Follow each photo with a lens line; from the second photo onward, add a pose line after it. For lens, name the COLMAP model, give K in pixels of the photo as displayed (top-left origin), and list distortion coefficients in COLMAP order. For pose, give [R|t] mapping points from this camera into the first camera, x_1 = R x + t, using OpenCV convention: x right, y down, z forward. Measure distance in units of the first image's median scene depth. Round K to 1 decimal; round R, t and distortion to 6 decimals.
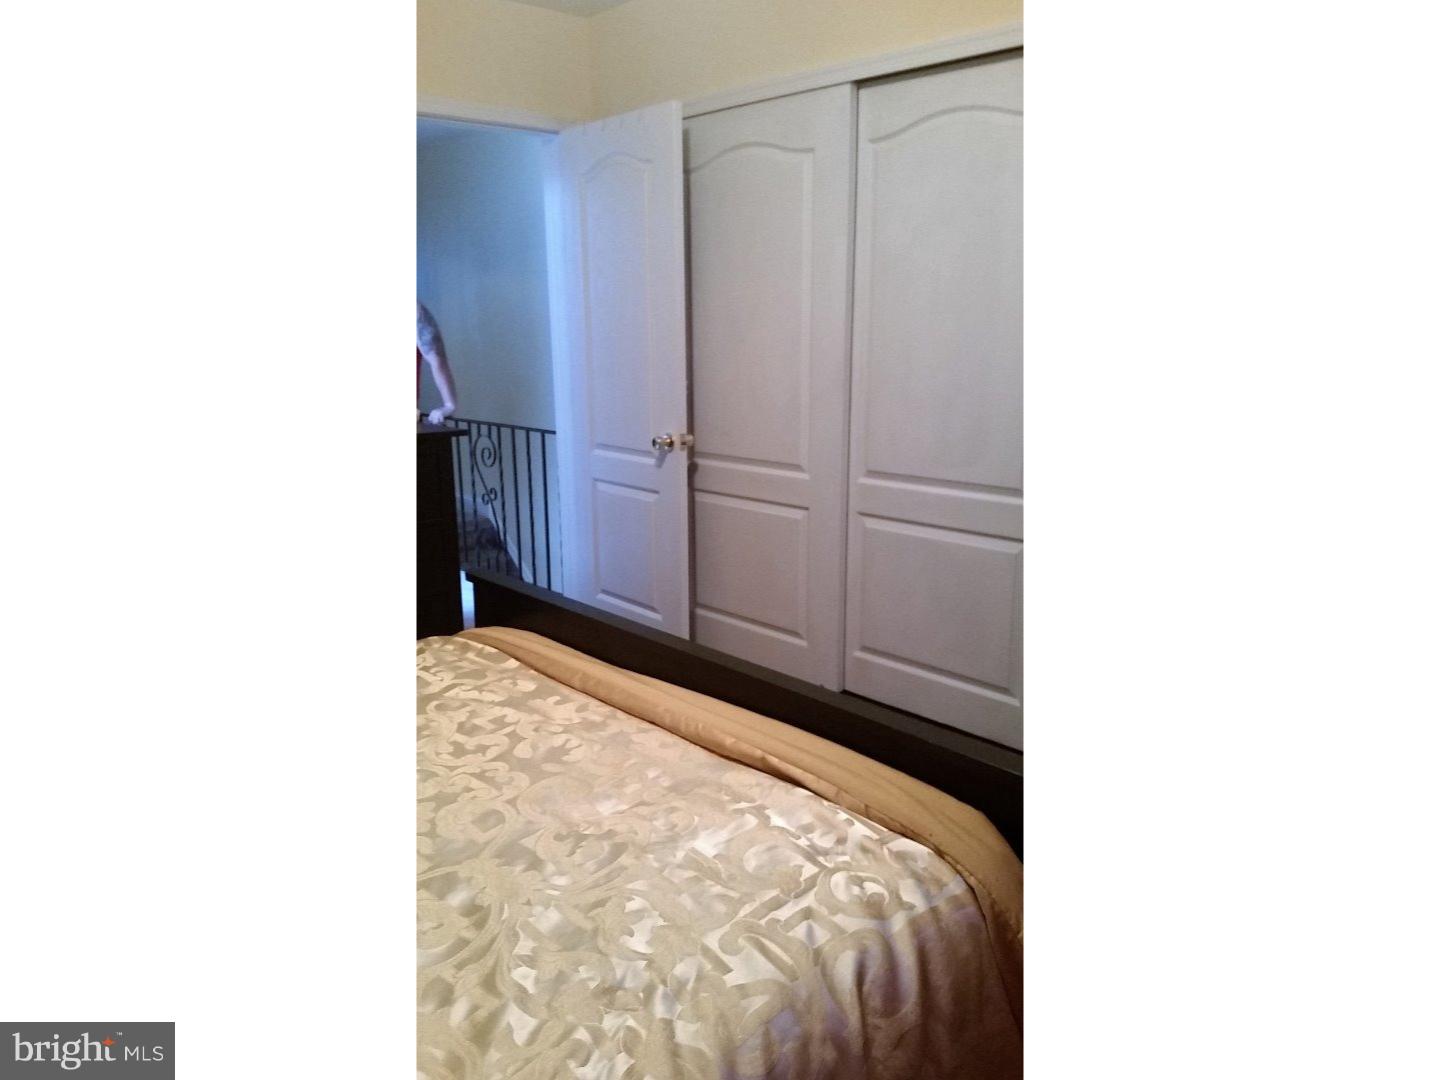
lens RADIAL K [[962.5, 0, 733.6], [0, 962.5, 533.5], [0, 0, 1]] dist [0.056434, -0.020489]
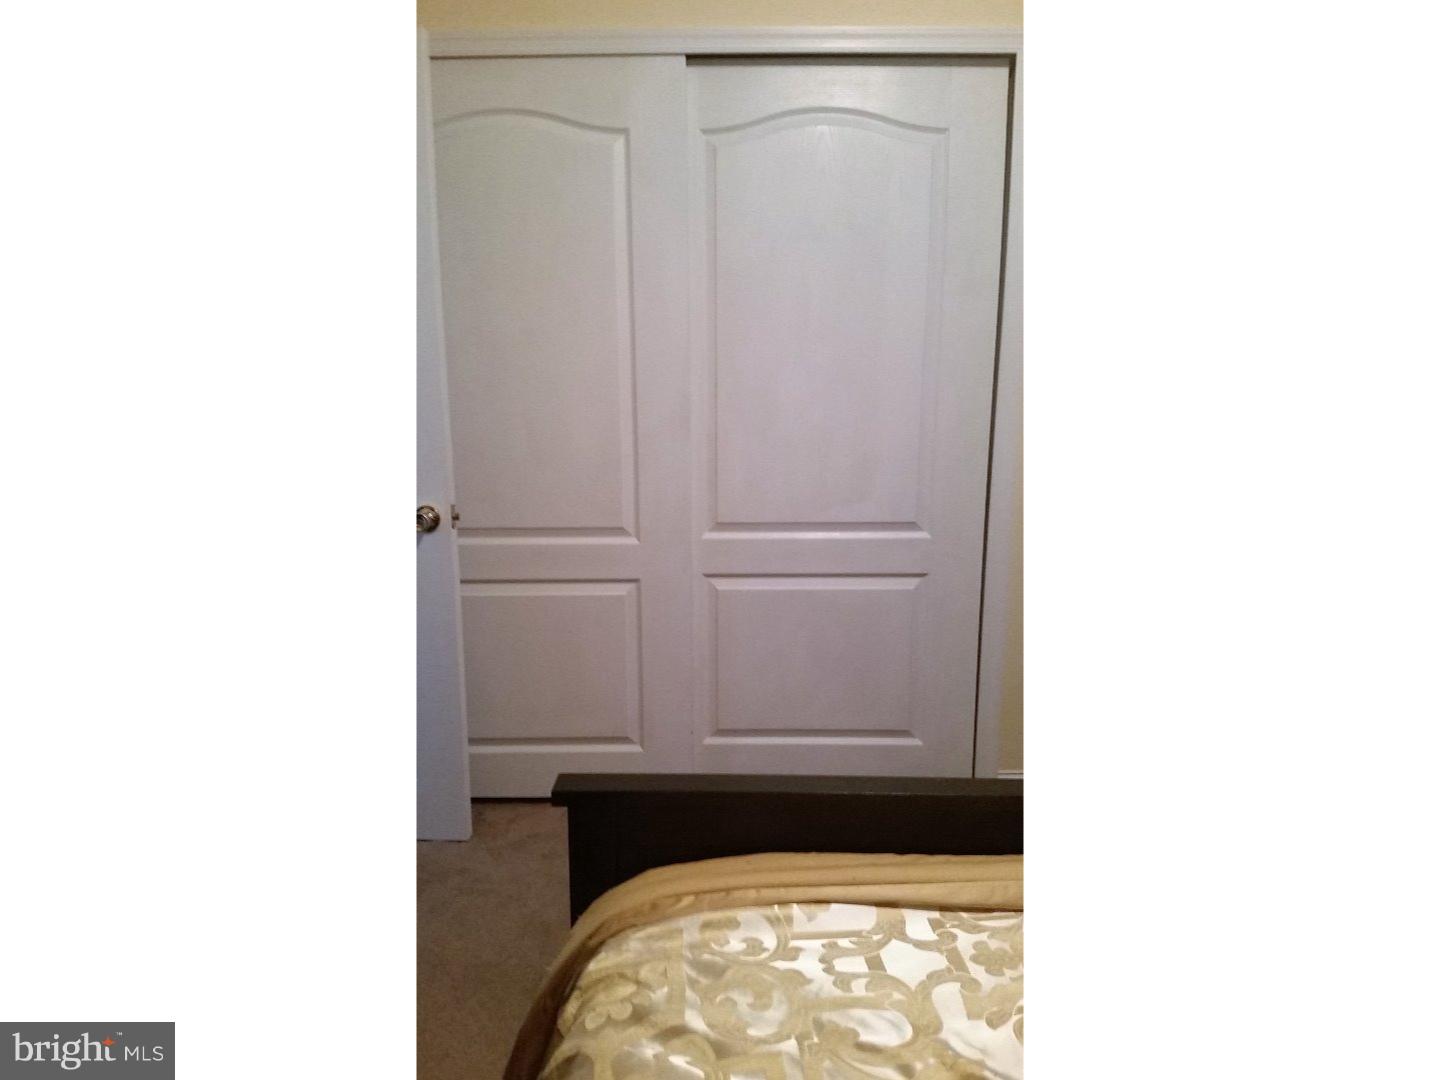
lens RADIAL K [[962.5, 0, 721.7], [0, 962.5, 547.5], [0, 0, 1]] dist [0.056434, -0.020489]
pose [[0.704922, -0.134775, 0.696363, -0.445555], [0.154276, 0.987410, 0.034932, -0.072670], [-0.692304, 0.082808, 0.716839, 0.390529]]
